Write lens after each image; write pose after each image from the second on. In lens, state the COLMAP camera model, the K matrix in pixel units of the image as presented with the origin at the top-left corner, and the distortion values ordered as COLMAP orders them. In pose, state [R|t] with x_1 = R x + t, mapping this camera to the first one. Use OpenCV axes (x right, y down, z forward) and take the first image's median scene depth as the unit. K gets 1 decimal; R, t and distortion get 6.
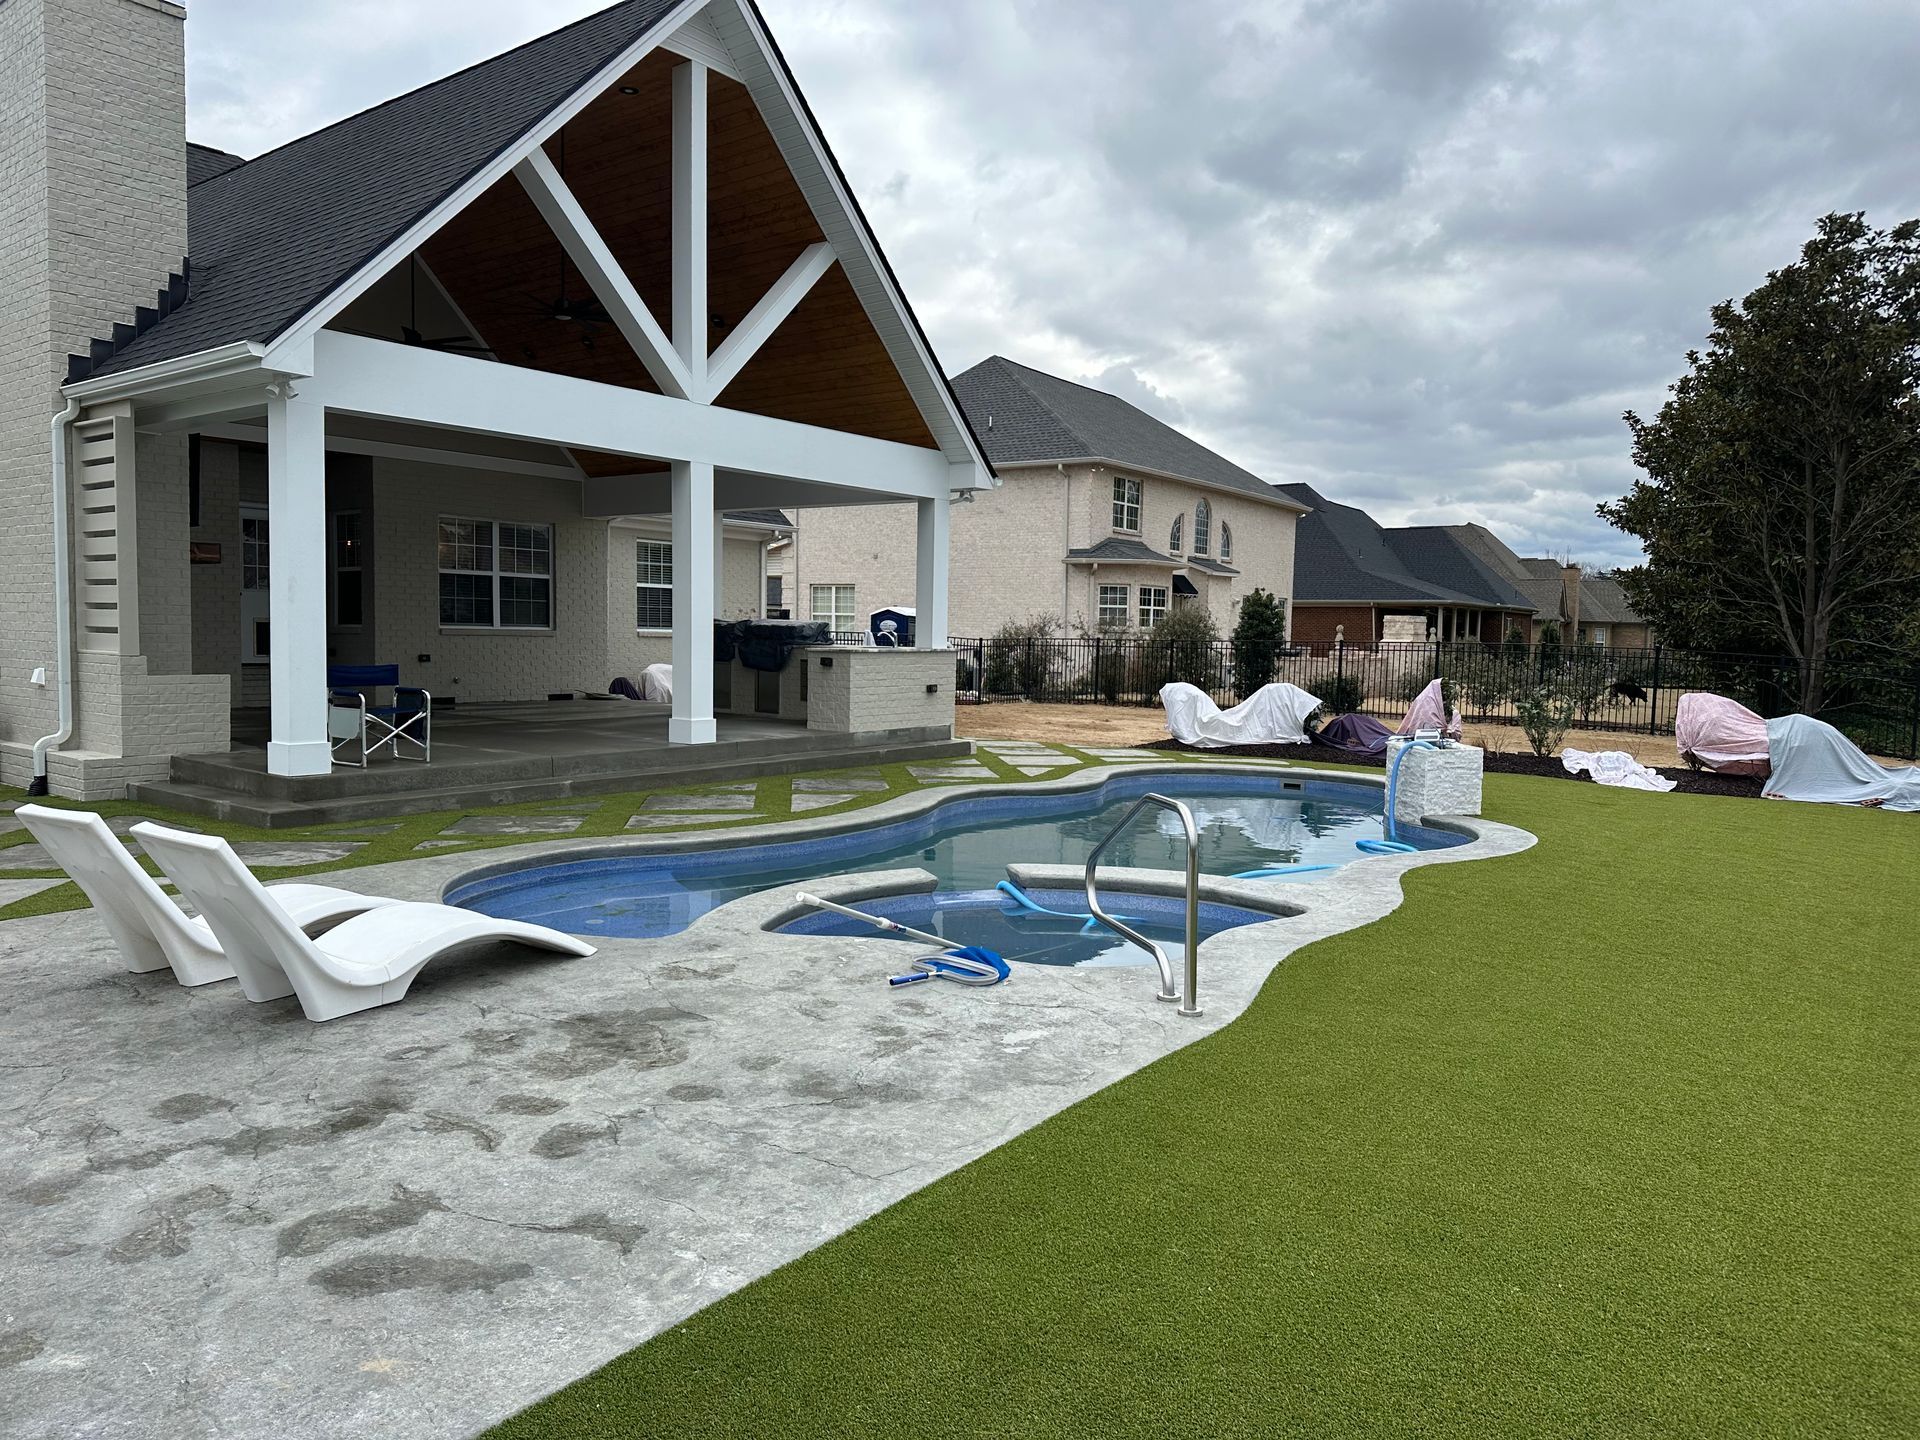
lens RADIAL K [[1331.1, 0, 950.4], [0, 1331.1, 706.6], [0, 0, 1]] dist [0.152365, -0.233625]
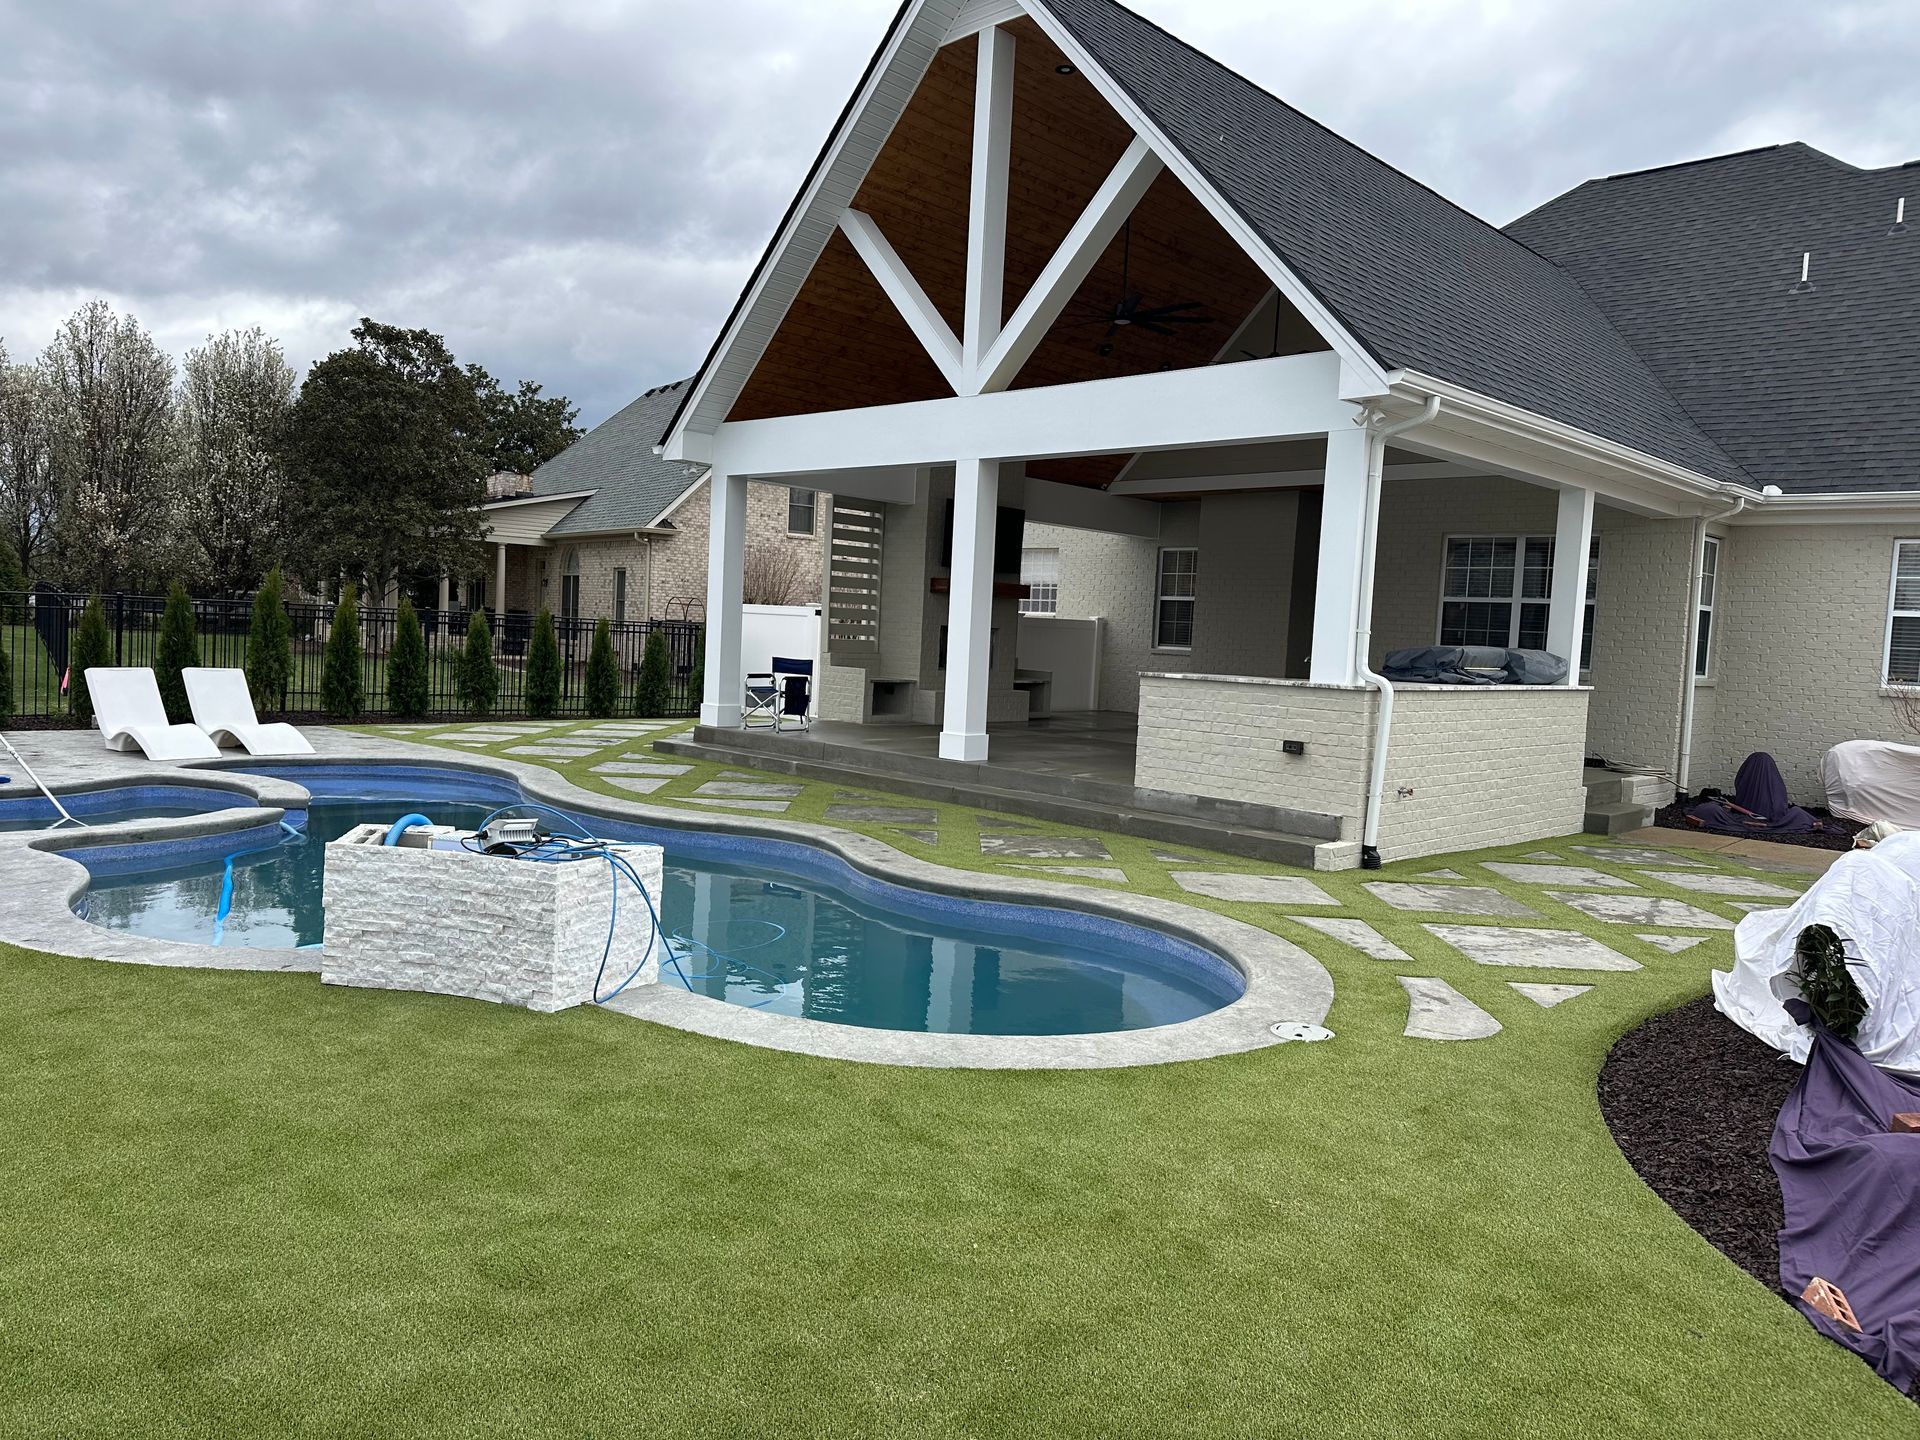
lens RADIAL K [[1331.1, 0, 950.4], [0, 1331.1, 706.6], [0, 0, 1]] dist [0.152365, -0.233625]
pose [[-0.122065, 0.036573, -0.991848, 0.726403], [-0.108398, 0.992852, 0.049950, -0.054250], [0.986585, 0.113612, -0.117228, 1.092506]]
